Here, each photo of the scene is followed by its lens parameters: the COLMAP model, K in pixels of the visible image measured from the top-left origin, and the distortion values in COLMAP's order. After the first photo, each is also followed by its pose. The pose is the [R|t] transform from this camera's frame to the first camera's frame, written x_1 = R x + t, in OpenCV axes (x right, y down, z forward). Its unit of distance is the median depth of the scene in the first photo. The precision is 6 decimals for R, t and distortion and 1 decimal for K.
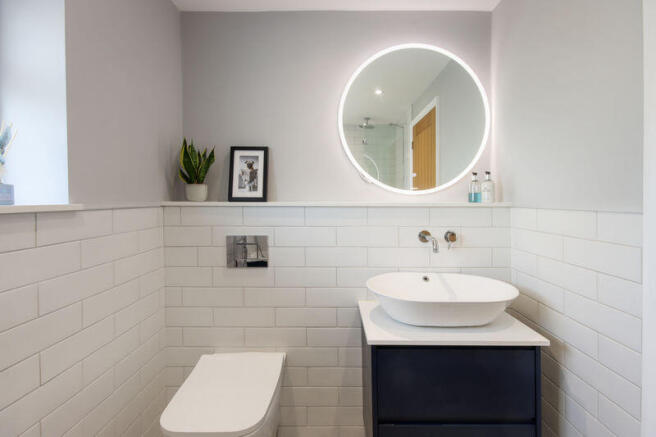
lens RADIAL K [[317.4, 0, 328.7], [0, 317.4, 199.3], [0, 0, 1]] dist [0.001030, -0.000026]
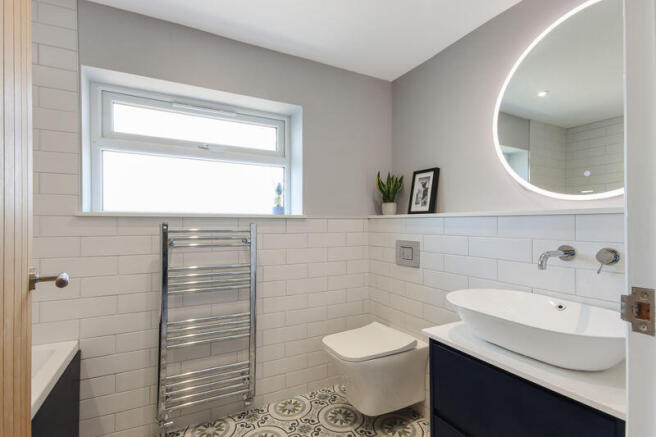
lens RADIAL K [[317.4, 0, 328.7], [0, 317.4, 199.3], [0, 0, 1]] dist [0.001030, -0.000026]
pose [[0.480969, -0.063405, -0.874442, 0.696754], [-0.002645, 0.997272, -0.073766, 0.042407], [0.876733, 0.037792, 0.479490, 0.103139]]
